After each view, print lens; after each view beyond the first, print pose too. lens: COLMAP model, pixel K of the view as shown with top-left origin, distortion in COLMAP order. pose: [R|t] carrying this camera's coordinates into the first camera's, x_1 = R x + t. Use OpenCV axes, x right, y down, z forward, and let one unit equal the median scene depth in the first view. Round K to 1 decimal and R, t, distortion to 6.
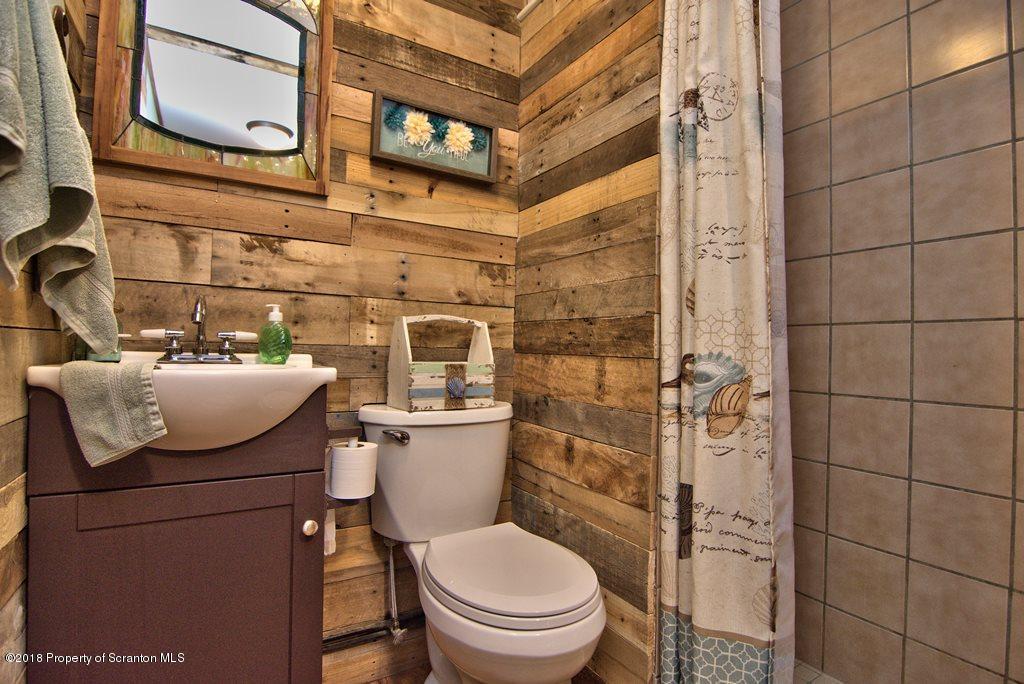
lens RADIAL K [[515.4, 0, 512.0], [0, 515.4, 342.0], [0, 0, 1]] dist [0.002285, -0.020842]
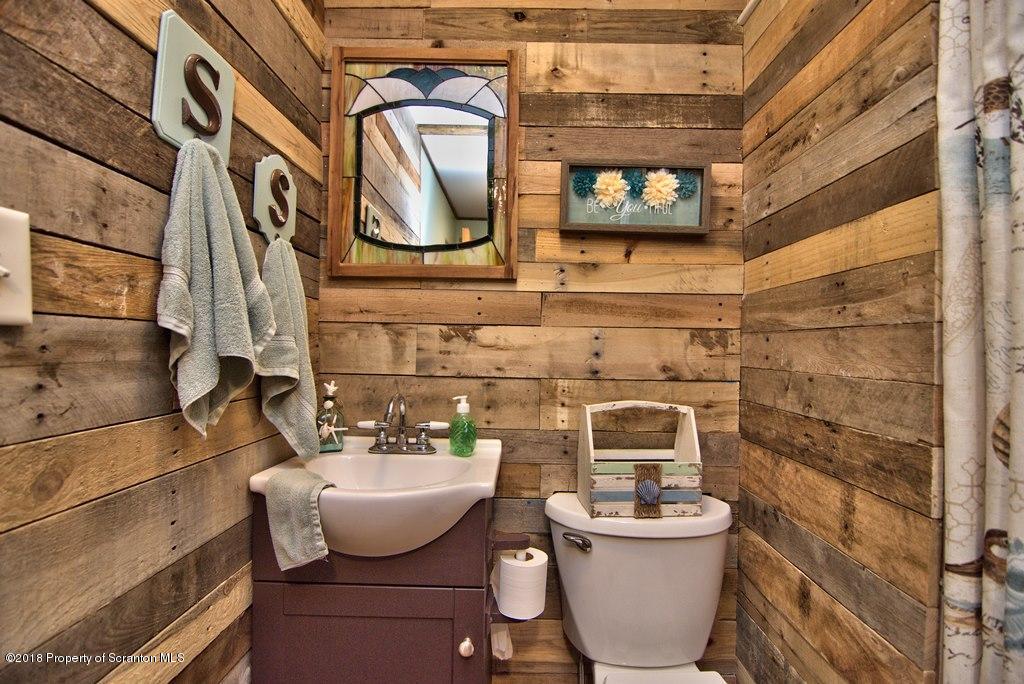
lens RADIAL K [[494.7, 0, 512.0], [0, 494.7, 342.0], [0, 0, 1]] dist [-0.000197, -0.011610]
pose [[0.850130, -0.013052, -0.526411, 0.134891], [0.013130, 0.999907, -0.003589, -0.160069], [0.526409, -0.003860, 0.850223, 0.189523]]
